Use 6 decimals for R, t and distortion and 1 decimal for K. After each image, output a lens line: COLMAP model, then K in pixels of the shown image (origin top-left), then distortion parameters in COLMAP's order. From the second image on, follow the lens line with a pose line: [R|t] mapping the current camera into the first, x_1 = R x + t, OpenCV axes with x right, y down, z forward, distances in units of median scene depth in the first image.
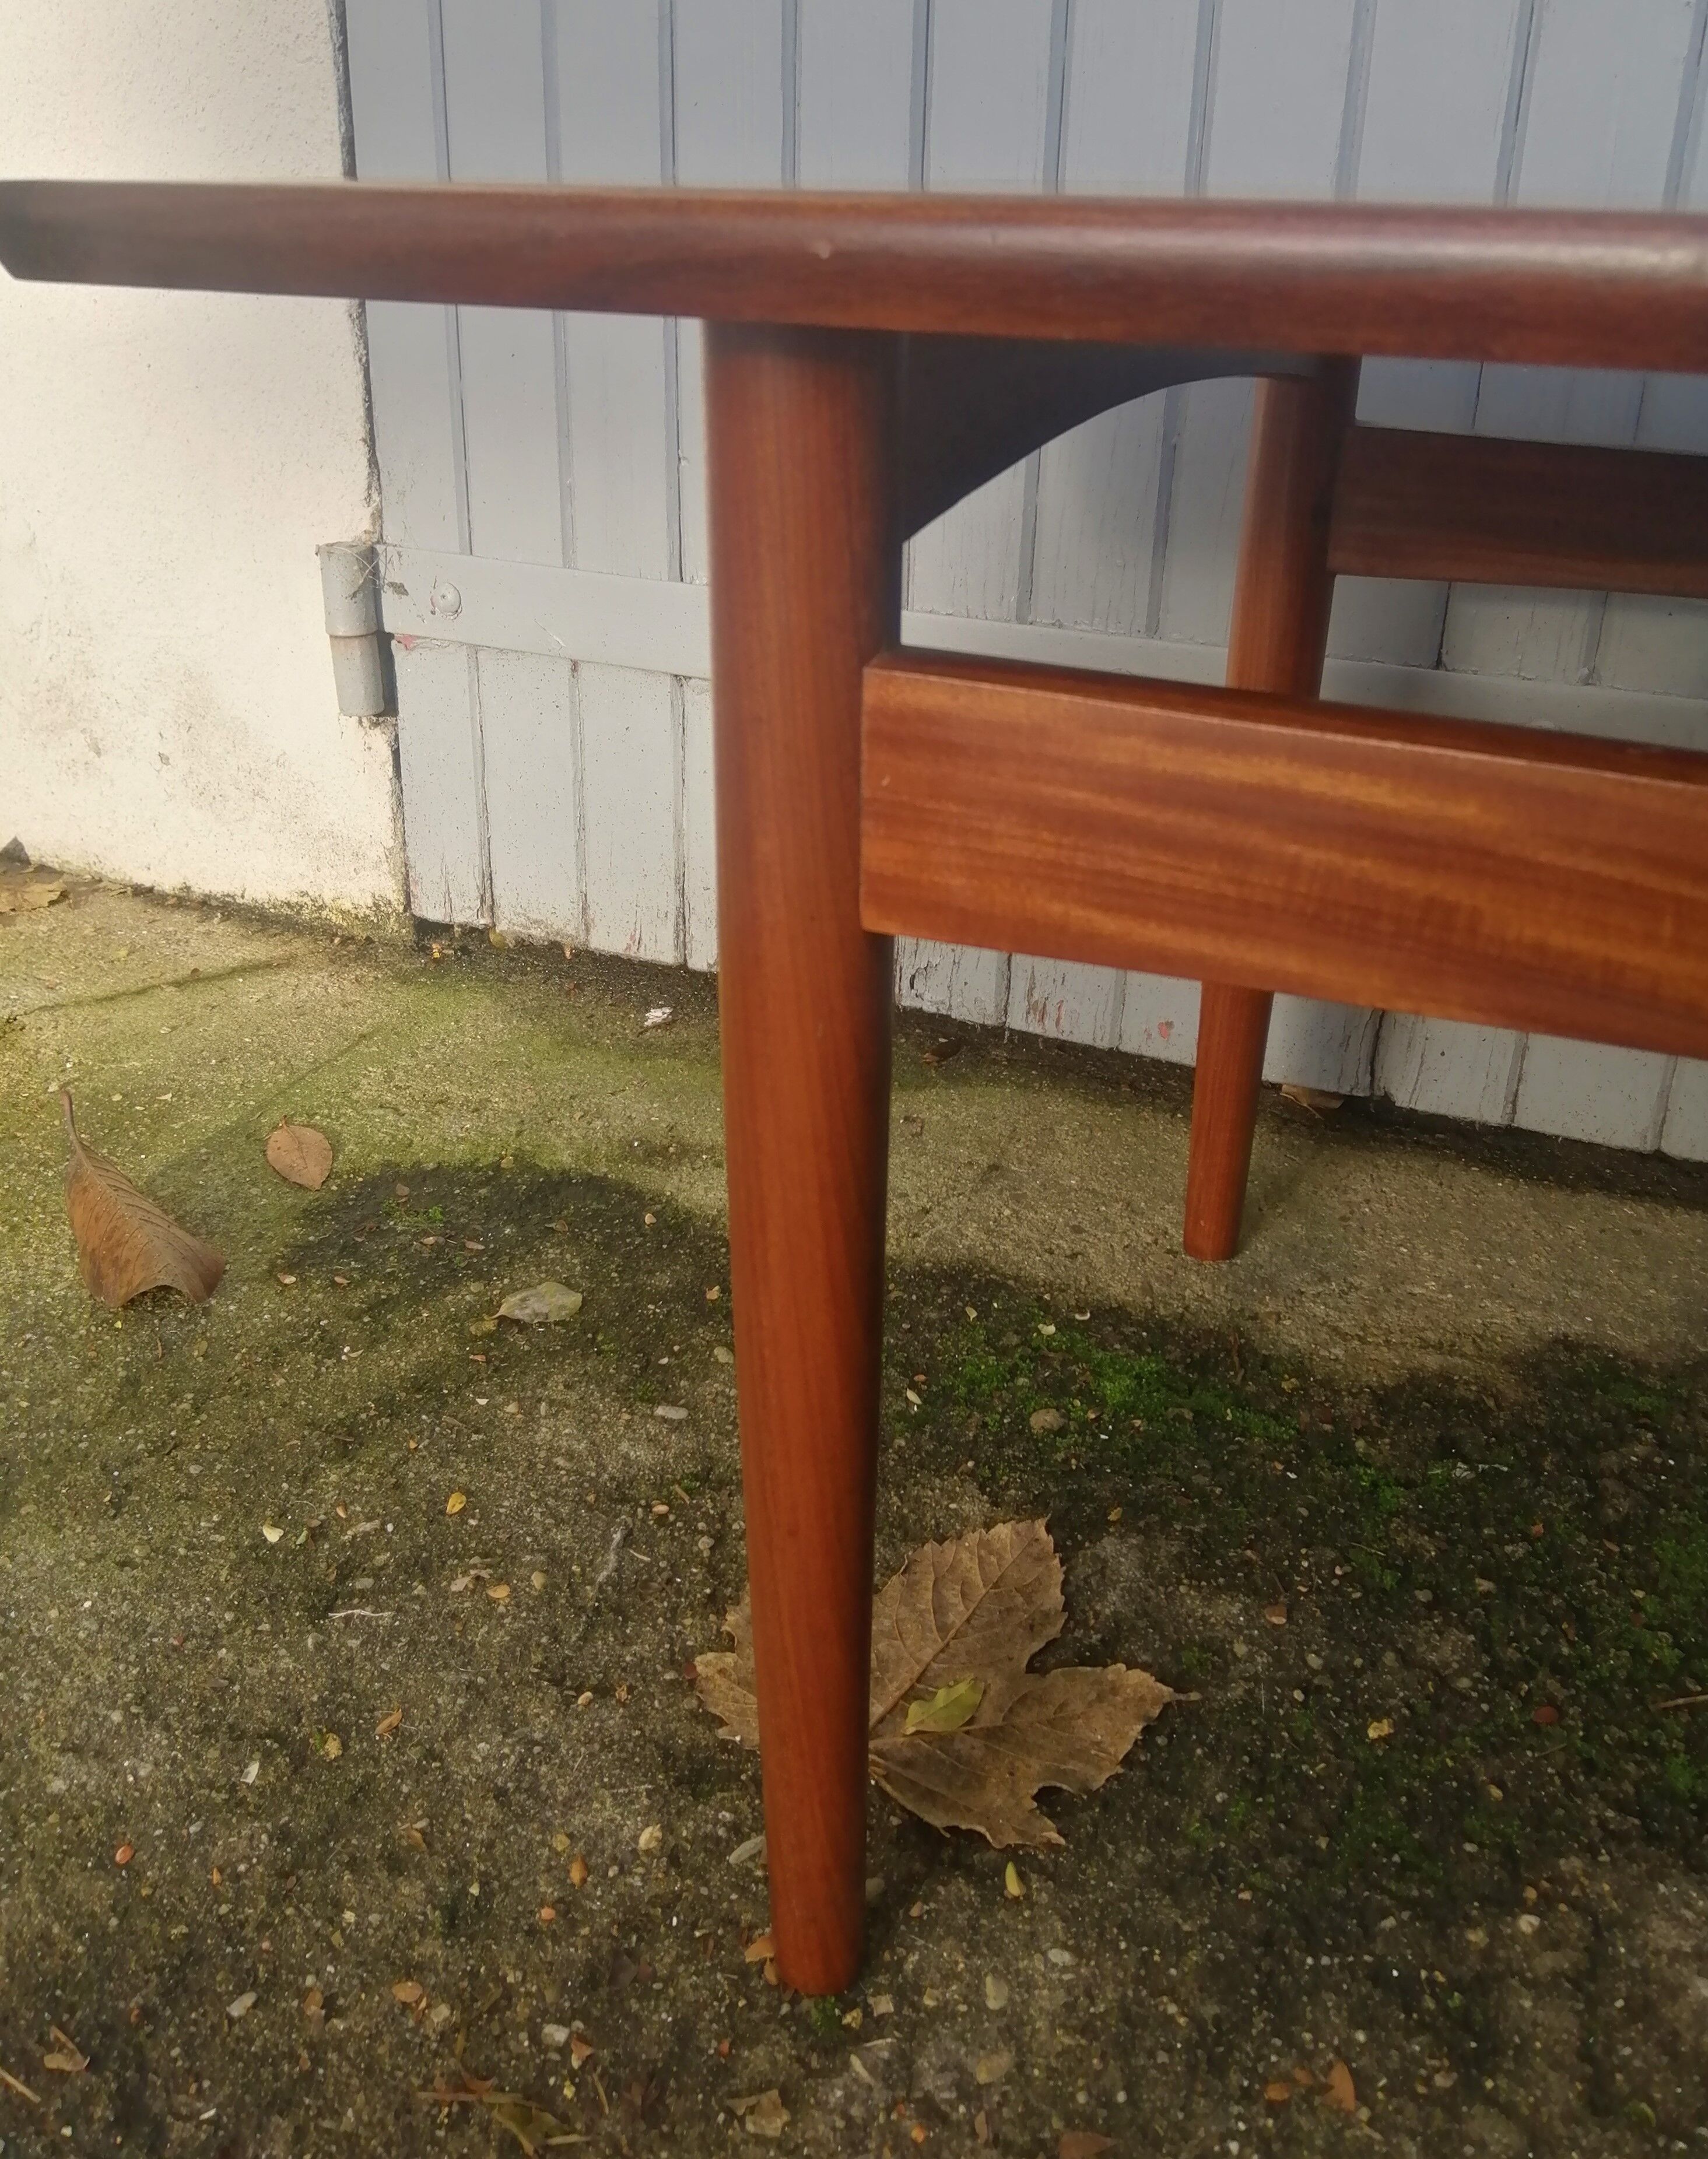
lens RADIAL K [[1918.3, 0, 862.1], [0, 1918.3, 1011.5], [0, 0, 1]] dist [0.105269, -0.196968]
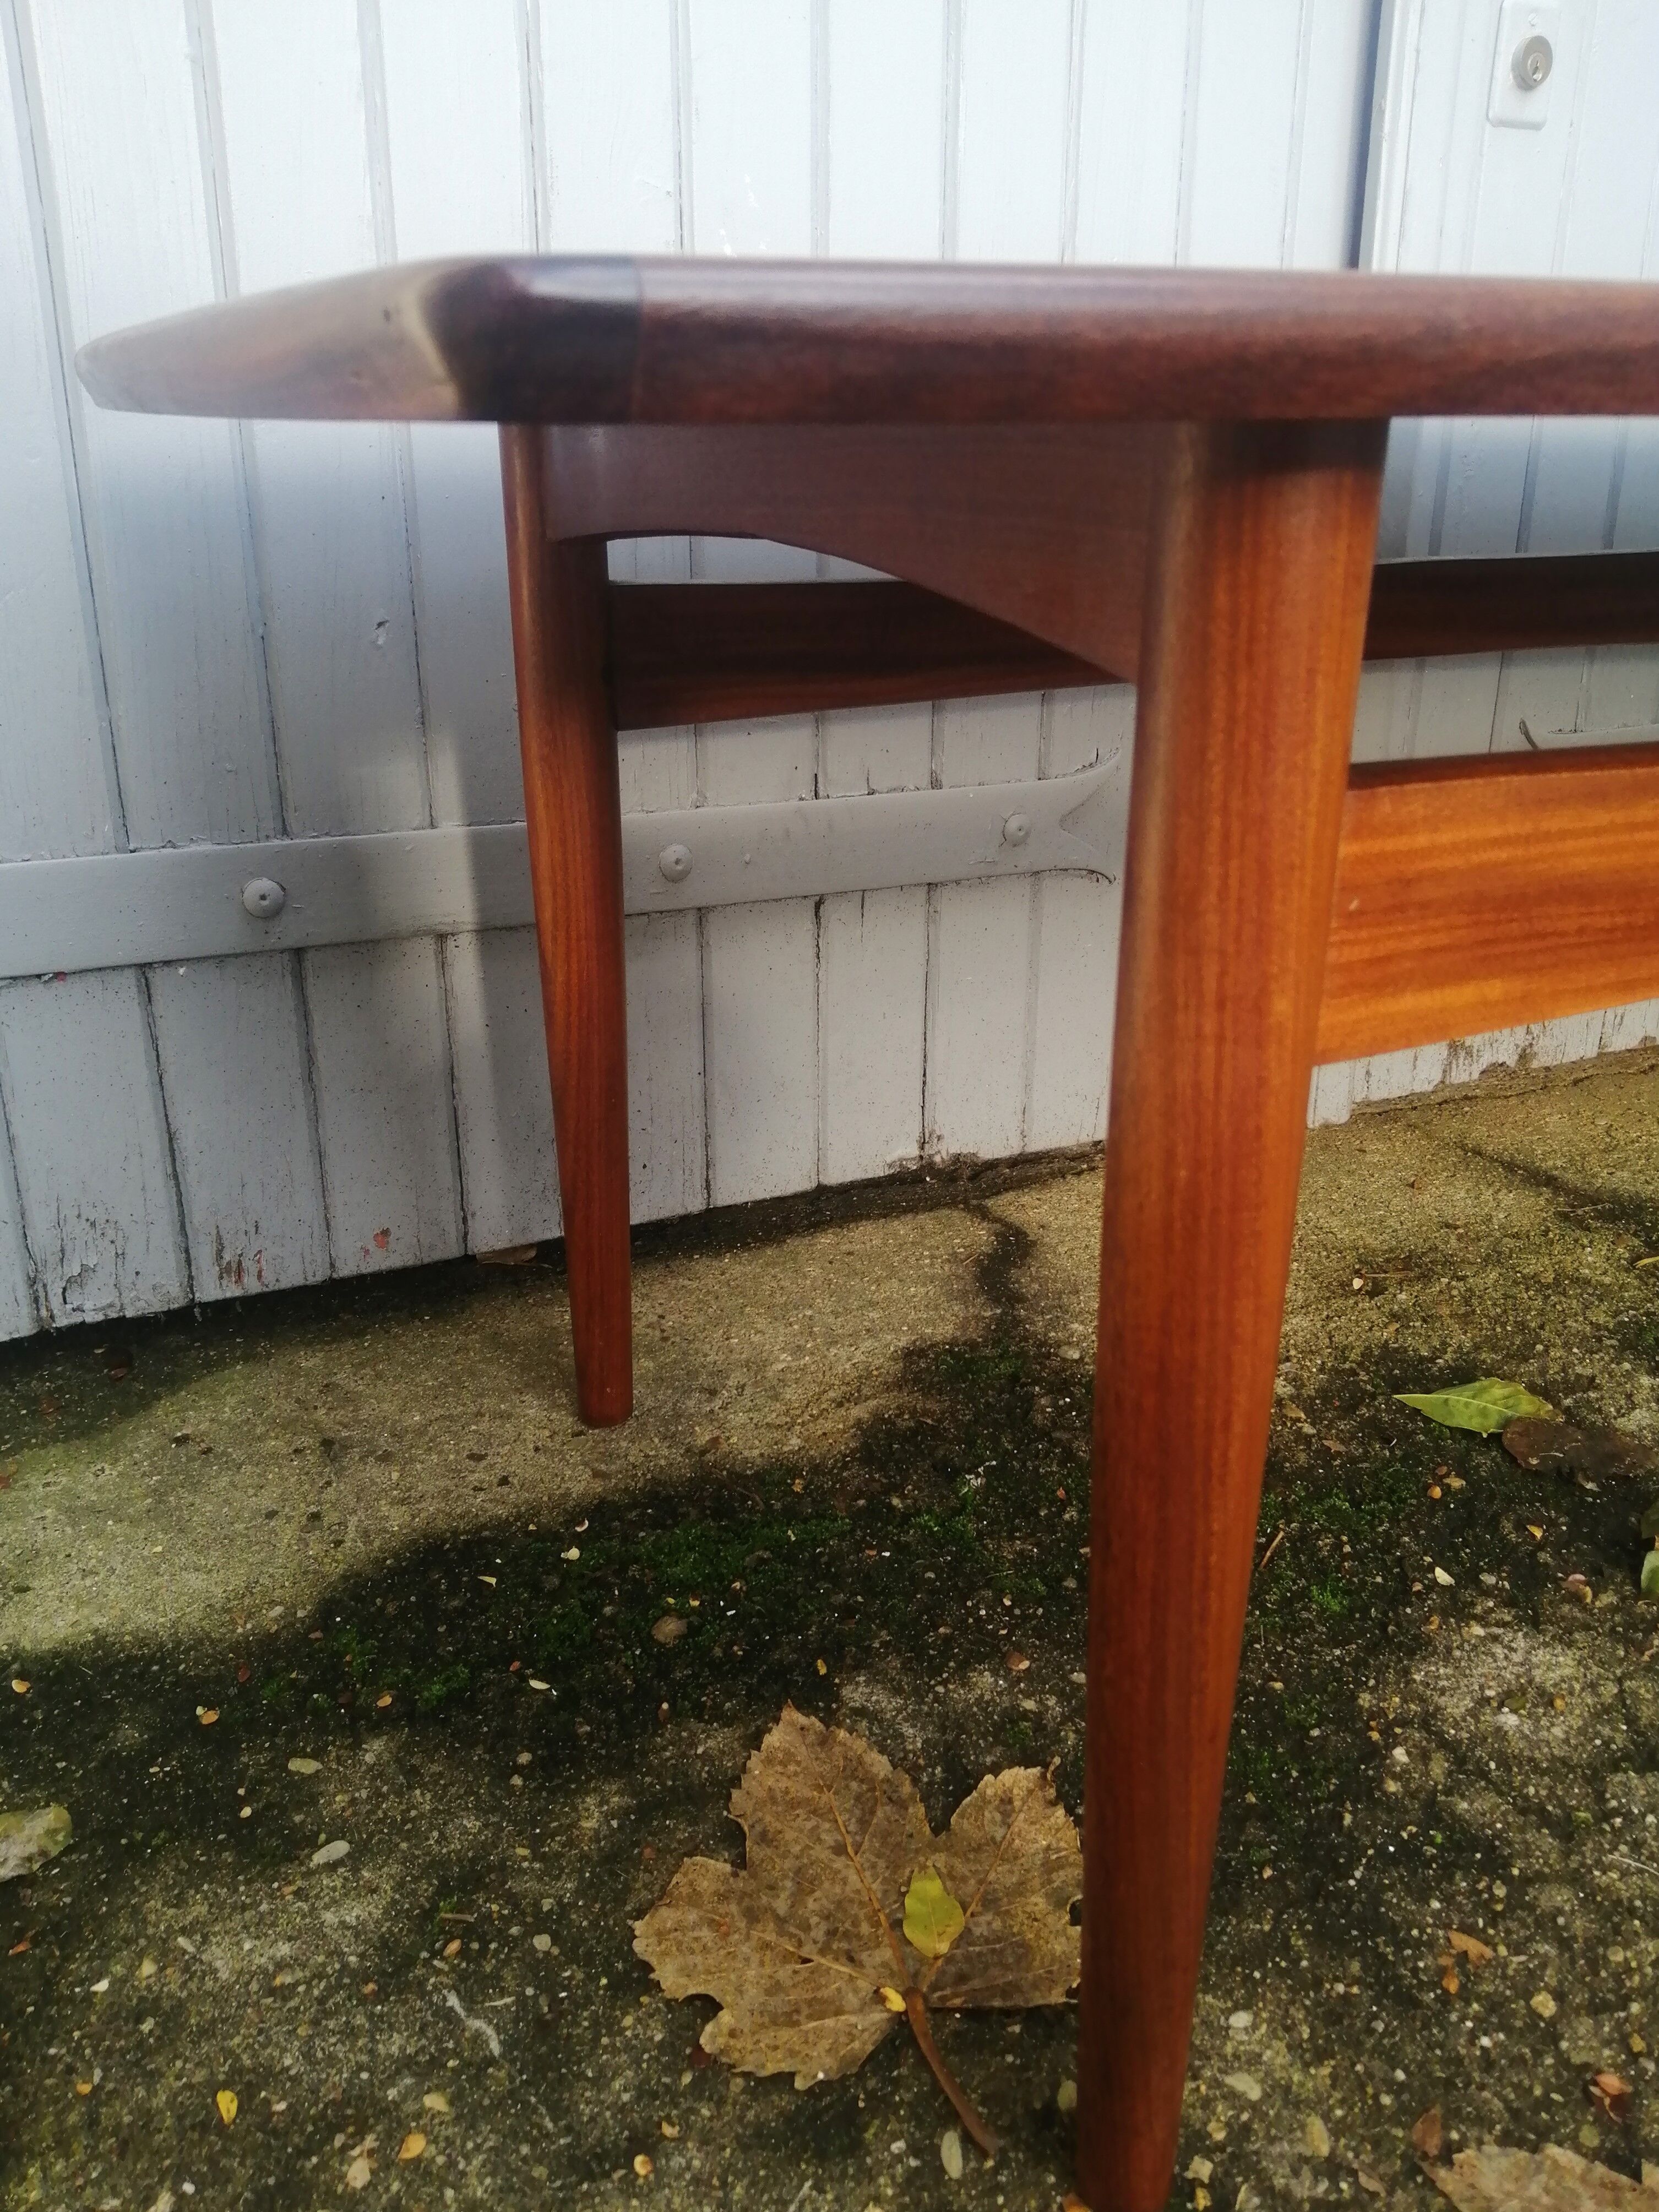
lens RADIAL K [[1820.9, 0, 829.5], [0, 1820.9, 1106.0], [0, 0, 1]] dist [0.078246, -0.132231]
pose [[0.654661, -0.288426, 0.698734, -0.439256], [0.311877, 0.945065, 0.097902, -0.102393], [-0.688587, 0.153826, 0.708650, 0.287355]]
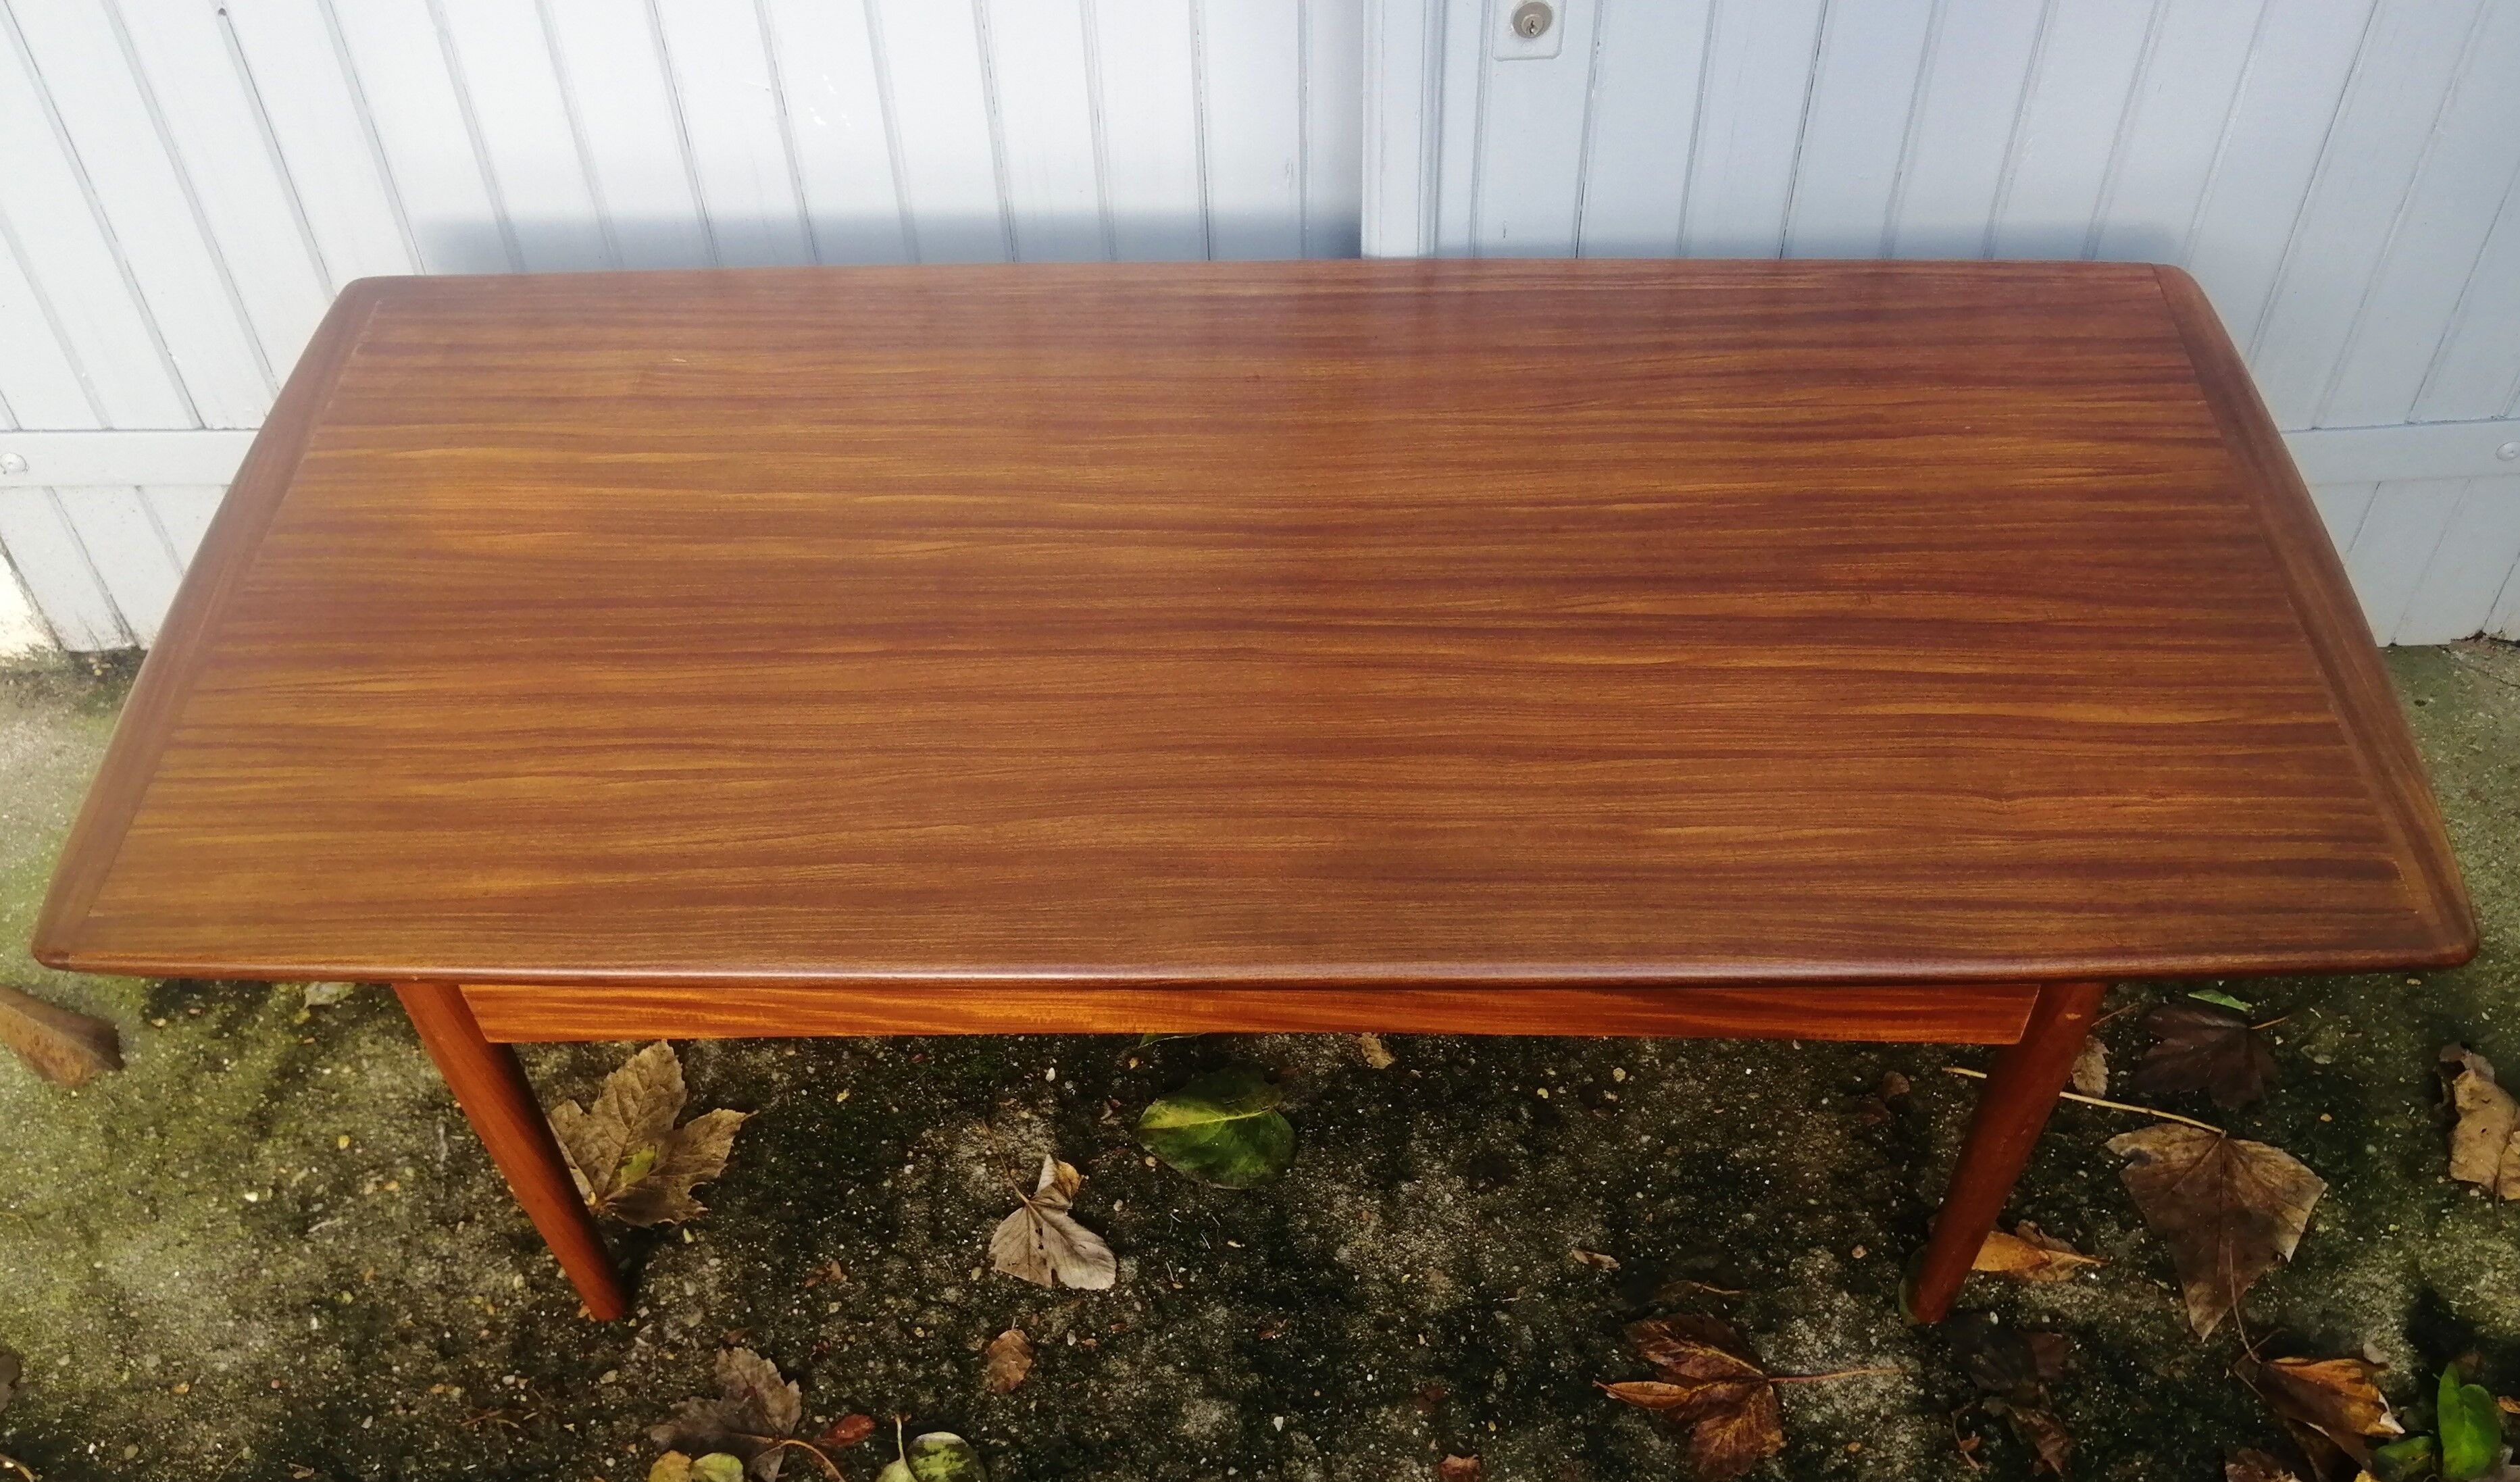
lens RADIAL K [[2226.0, 0, 1290.4], [0, 2226.0, 746.0], [0, 0, 1]] dist [0.120519, -0.244580]
pose [[0.913620, -0.323247, 0.246597, 0.201490], [0.192648, 0.878307, 0.437566, -0.834223], [-0.358030, -0.352262, 0.864711, -1.029729]]
